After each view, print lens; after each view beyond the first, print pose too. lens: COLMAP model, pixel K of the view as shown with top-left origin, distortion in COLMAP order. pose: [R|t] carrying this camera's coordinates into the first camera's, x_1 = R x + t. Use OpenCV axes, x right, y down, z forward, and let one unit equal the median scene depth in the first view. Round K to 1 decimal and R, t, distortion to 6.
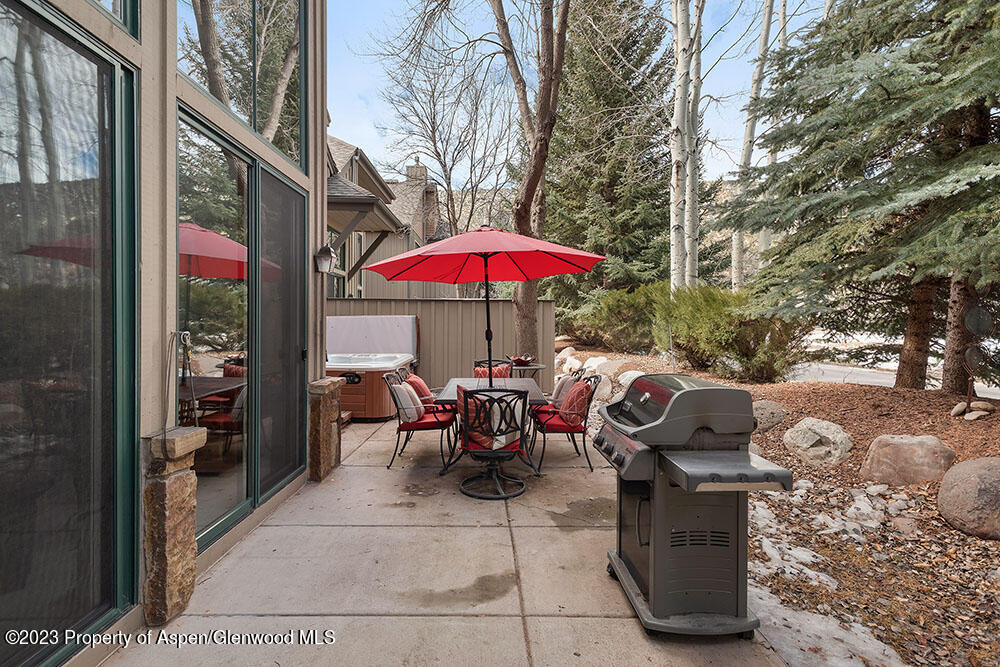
lens RADIAL K [[486.3, 0, 500.0], [0, 486.3, 333.5], [0, 0, 1]] dist [0.000861, -0.000586]
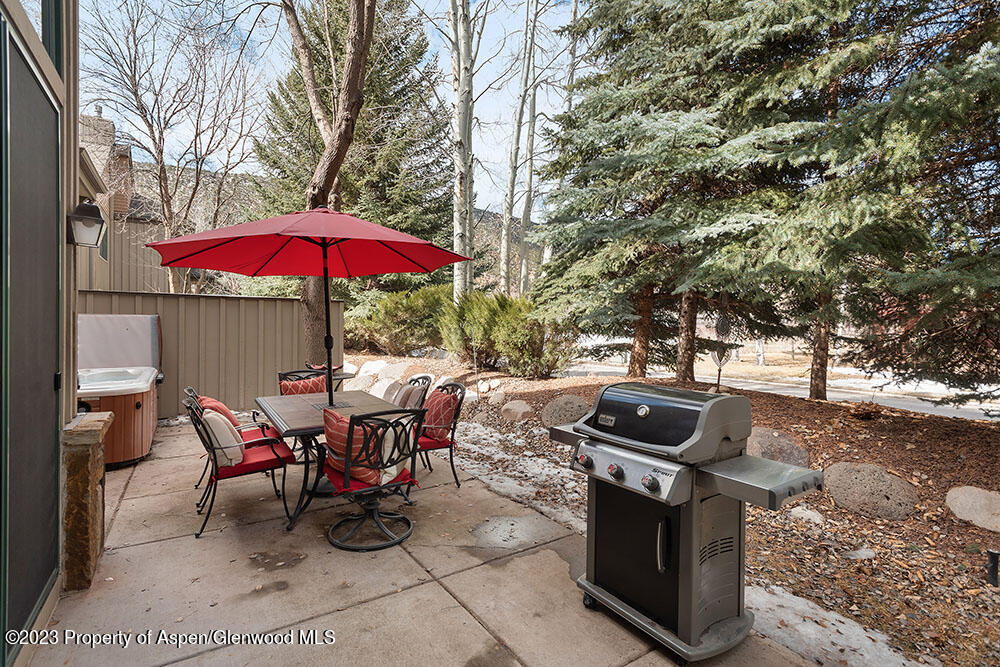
lens RADIAL K [[467.4, 0, 500.0], [0, 467.4, 333.5], [0, 0, 1]] dist [0.006131, 0.000061]
pose [[0.842182, -0.003896, 0.539180, -0.230311], [0.004780, 0.999989, -0.000240, -0.010165], [-0.539173, 0.002779, 0.842191, 0.208597]]
